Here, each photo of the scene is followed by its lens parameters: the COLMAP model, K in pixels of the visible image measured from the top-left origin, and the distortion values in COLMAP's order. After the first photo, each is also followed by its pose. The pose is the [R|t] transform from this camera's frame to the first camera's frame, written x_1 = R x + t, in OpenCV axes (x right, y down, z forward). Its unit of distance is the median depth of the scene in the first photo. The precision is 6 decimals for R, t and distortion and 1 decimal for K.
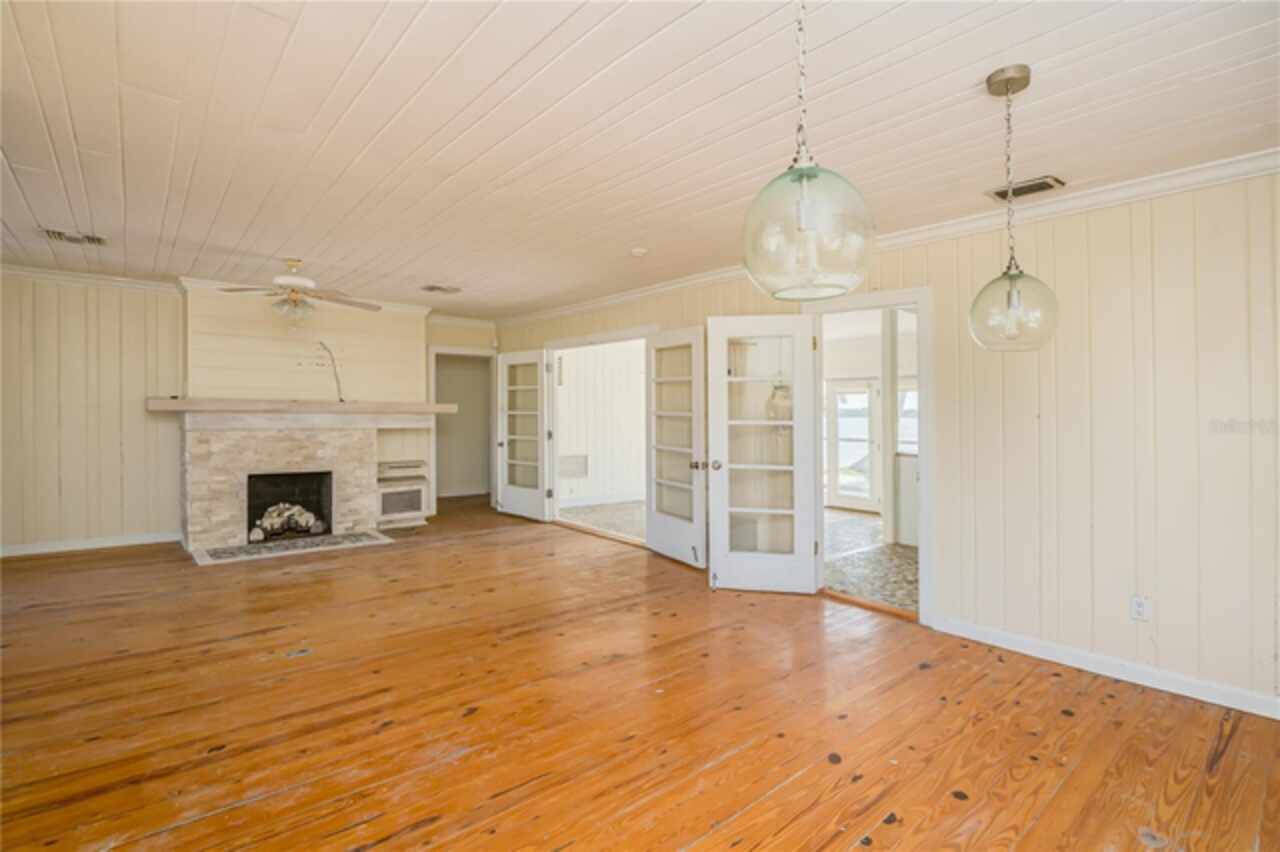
lens RADIAL K [[602.1, 0, 641.1], [0, 602.1, 420.2], [0, 0, 1]] dist [-0.012468, 0.000051]
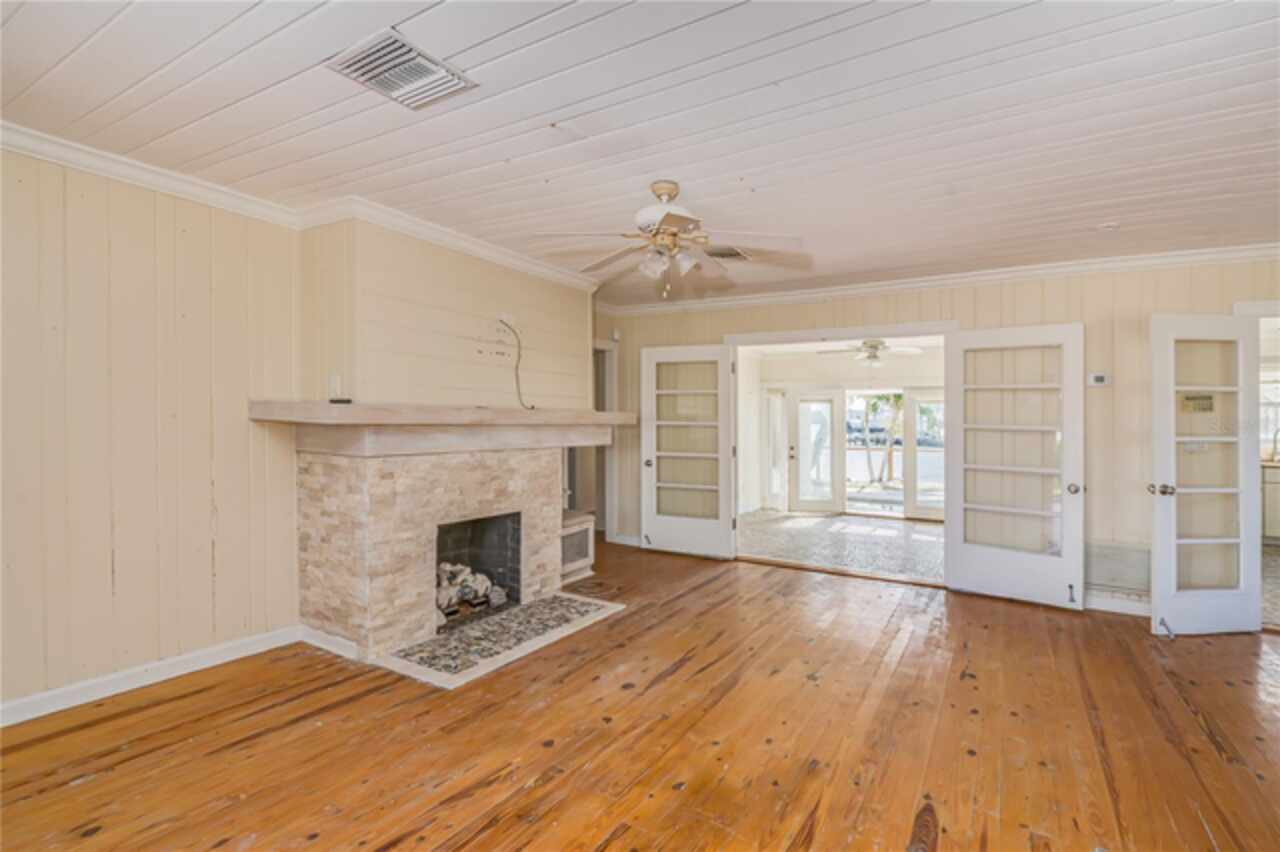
lens RADIAL K [[602.1, 0, 639.2], [0, 602.1, 427.9], [0, 0, 1]] dist [-0.012468, 0.000051]
pose [[0.952516, -0.002966, 0.304474, -0.615946], [0.001812, 0.999990, 0.004070, -0.012423], [-0.304483, -0.003325, 0.952512, 0.321707]]
